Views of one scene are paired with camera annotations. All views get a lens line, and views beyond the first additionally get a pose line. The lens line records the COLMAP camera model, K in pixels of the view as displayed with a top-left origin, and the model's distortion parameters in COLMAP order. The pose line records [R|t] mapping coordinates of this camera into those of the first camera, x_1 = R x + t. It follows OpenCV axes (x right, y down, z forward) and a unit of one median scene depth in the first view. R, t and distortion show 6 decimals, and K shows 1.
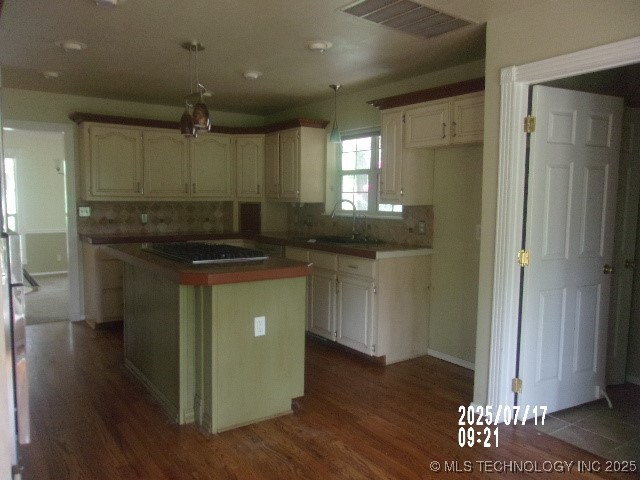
lens RADIAL K [[501.8, 0, 321.1], [0, 501.8, 237.1], [0, 0, 1]] dist [-0.009776, 0.017439]
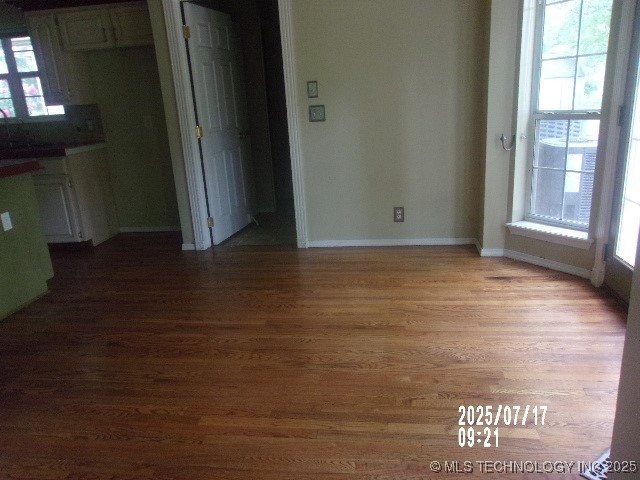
lens RADIAL K [[501.8, 0, 317.4], [0, 501.8, 241.1], [0, 0, 1]] dist [-0.009776, 0.017439]
pose [[0.683212, -0.255268, 0.684149, -0.314695], [0.129018, 0.964366, 0.230981, 0.041460], [-0.718732, -0.069542, 0.691801, -0.181134]]
